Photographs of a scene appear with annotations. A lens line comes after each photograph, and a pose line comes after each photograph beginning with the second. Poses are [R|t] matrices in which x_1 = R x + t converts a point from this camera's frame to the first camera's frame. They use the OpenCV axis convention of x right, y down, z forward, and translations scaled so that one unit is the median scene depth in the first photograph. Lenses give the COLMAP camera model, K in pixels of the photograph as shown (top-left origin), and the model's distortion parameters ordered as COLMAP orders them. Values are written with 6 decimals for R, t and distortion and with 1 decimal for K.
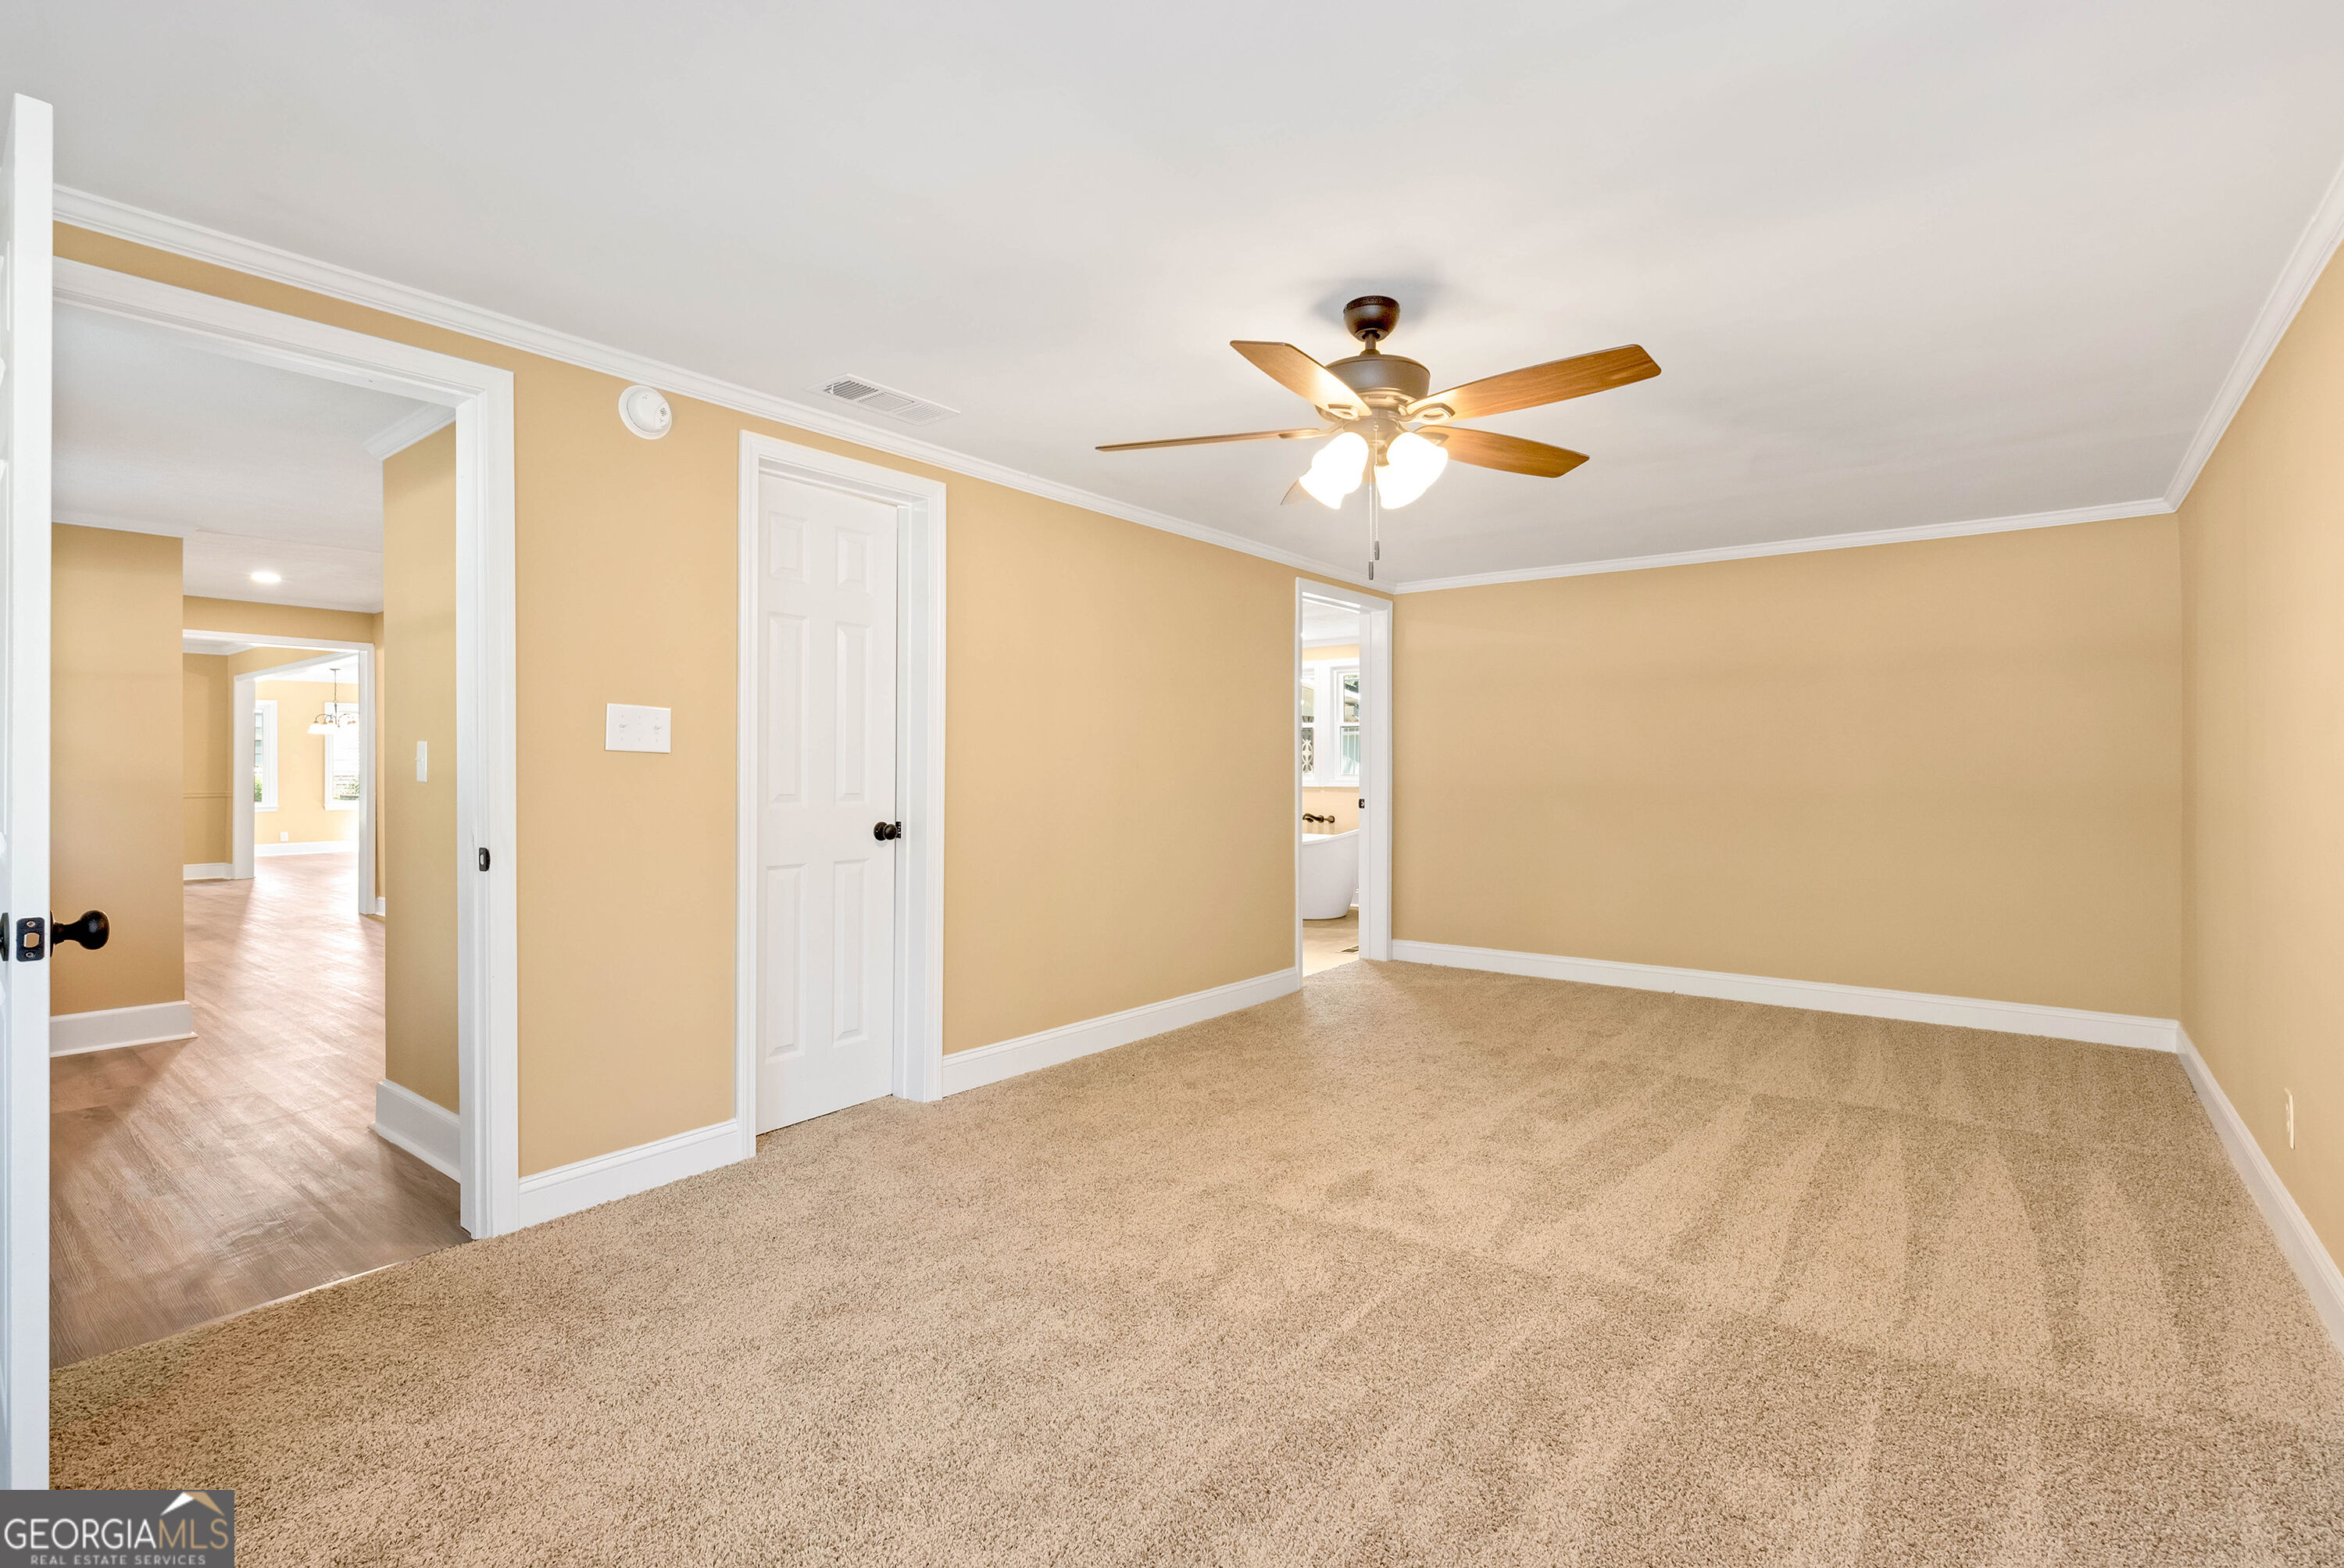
lens RADIAL K [[1070.0, 0, 1172.0], [0, 1070.0, 784.0], [0, 0, 1]] dist [-0.004271, 0.000595]
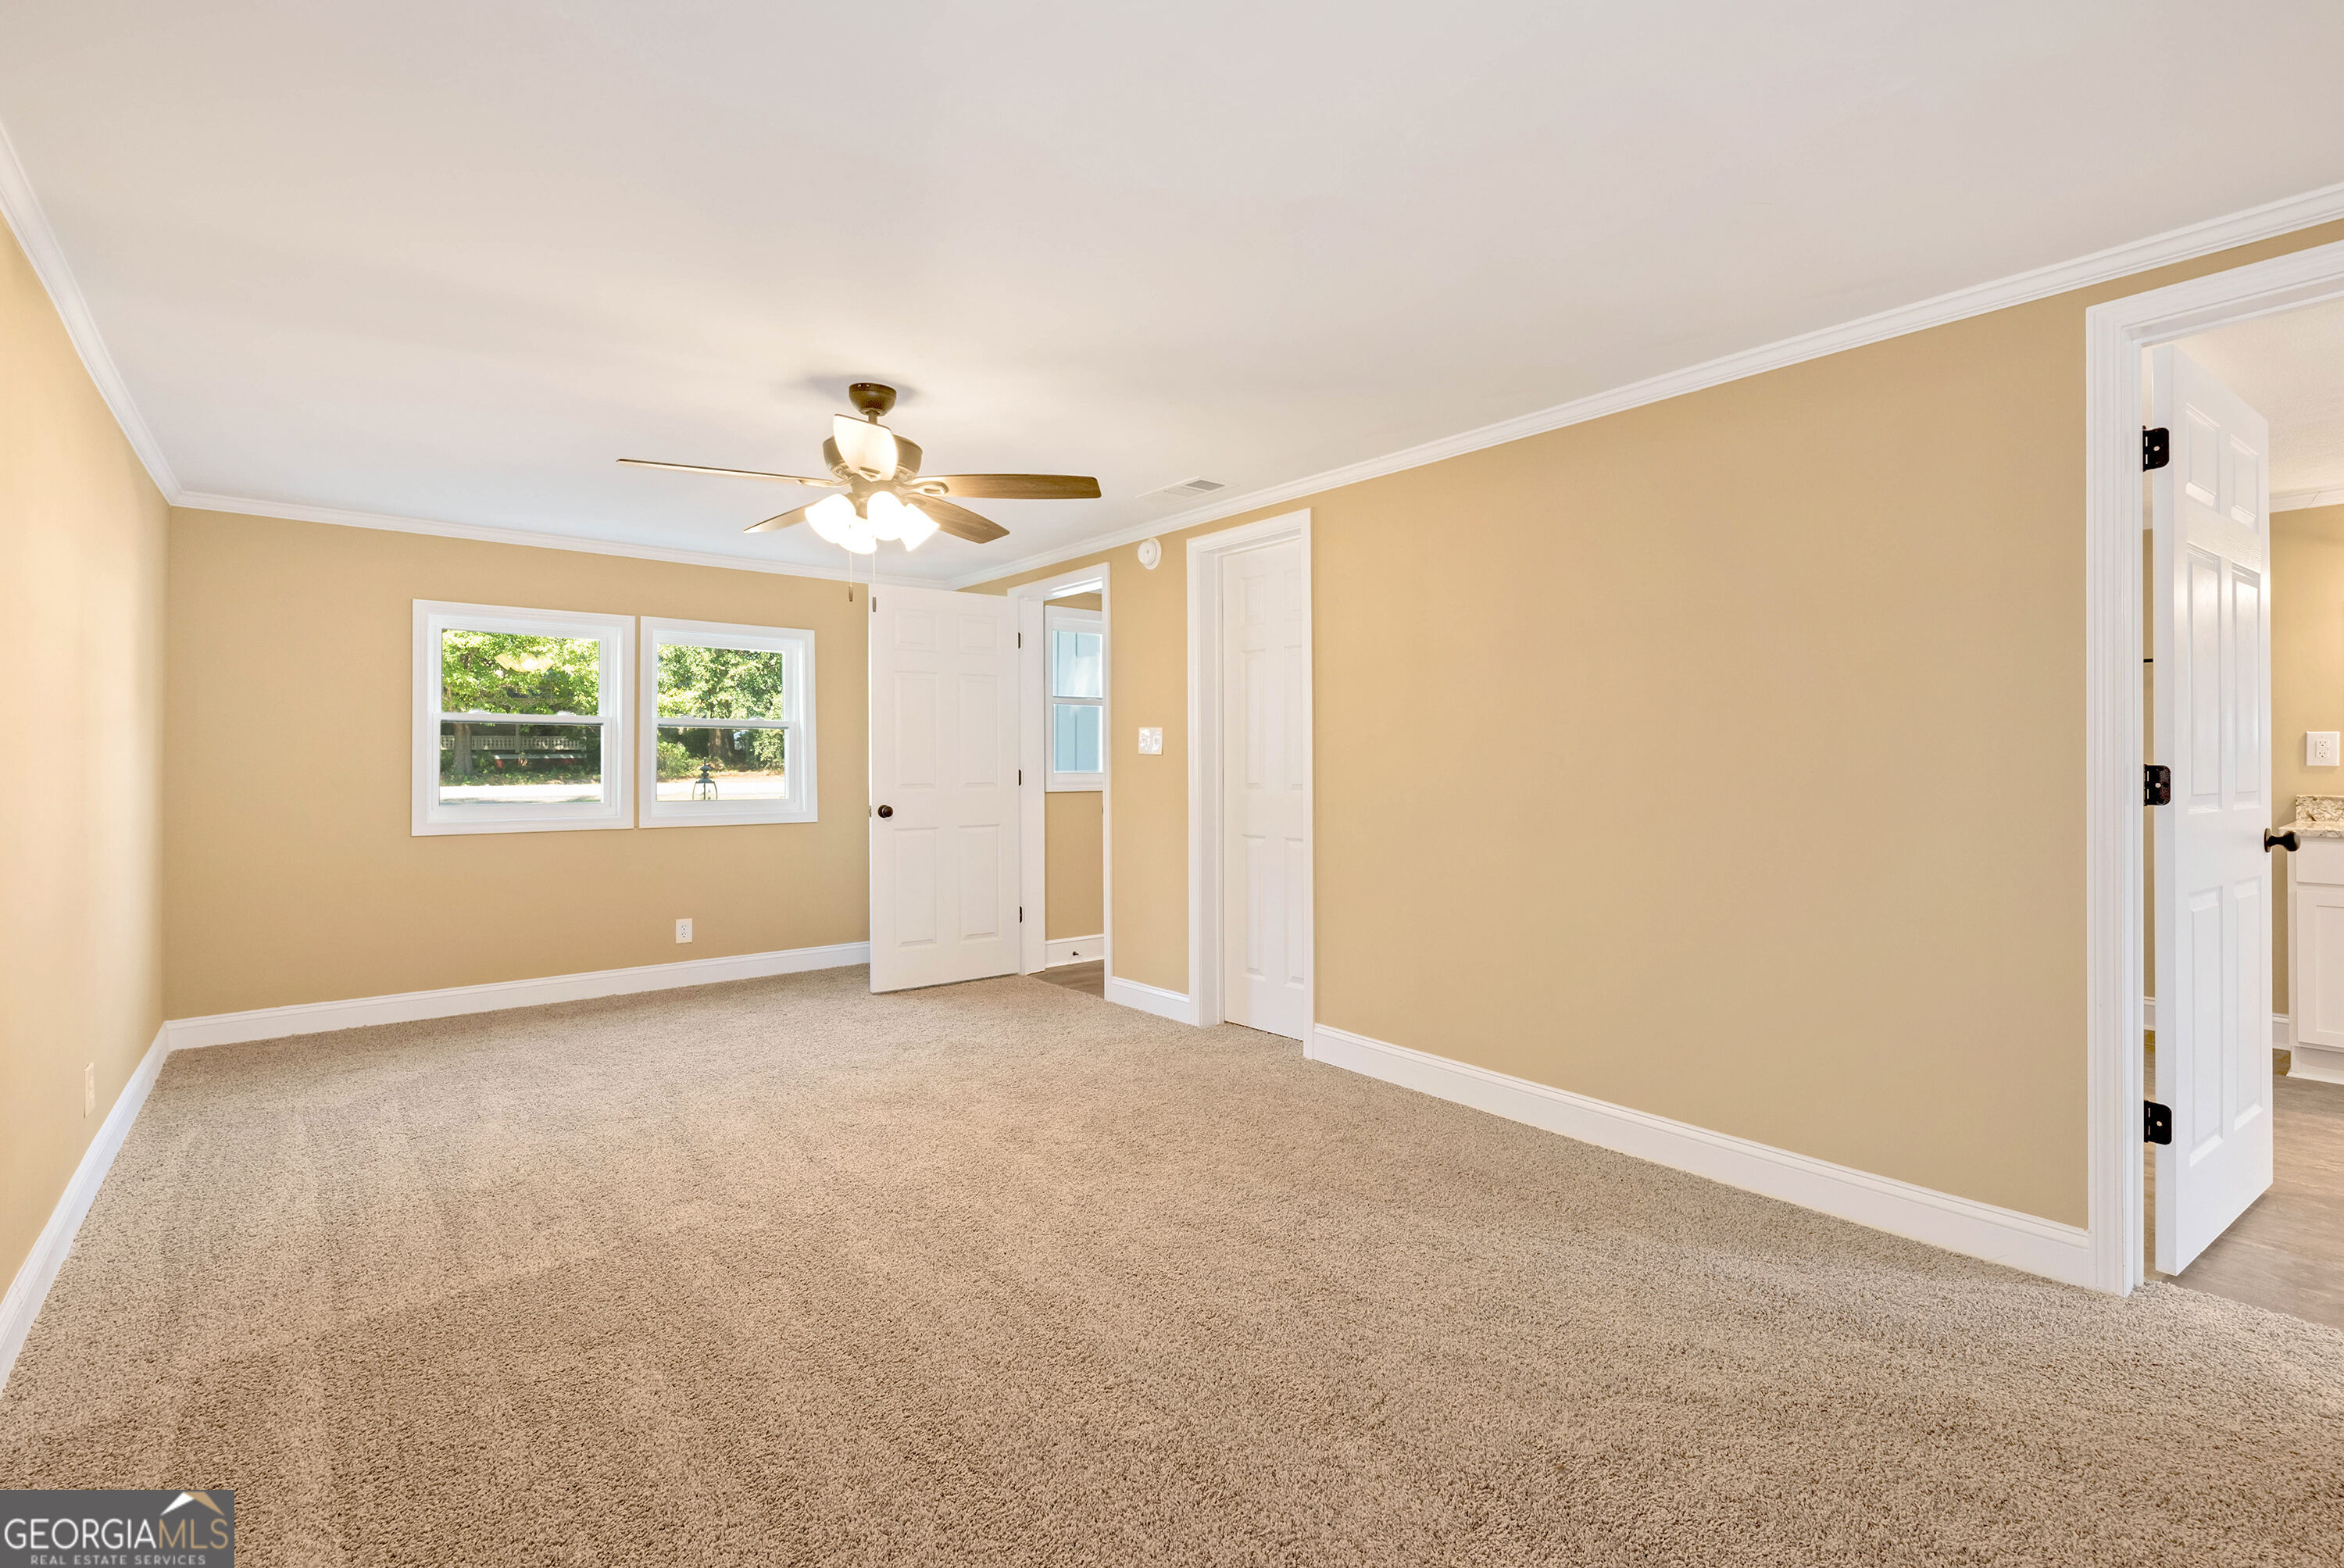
lens RADIAL K [[1070.0, 0, 1172.0], [0, 1070.0, 784.0], [0, 0, 1]] dist [-0.004271, 0.000595]
pose [[-0.219865, 0.015501, -0.975407, 1.080319], [-0.017720, 0.999645, 0.019880, -0.015676], [0.975369, 0.021656, -0.219512, 1.315402]]
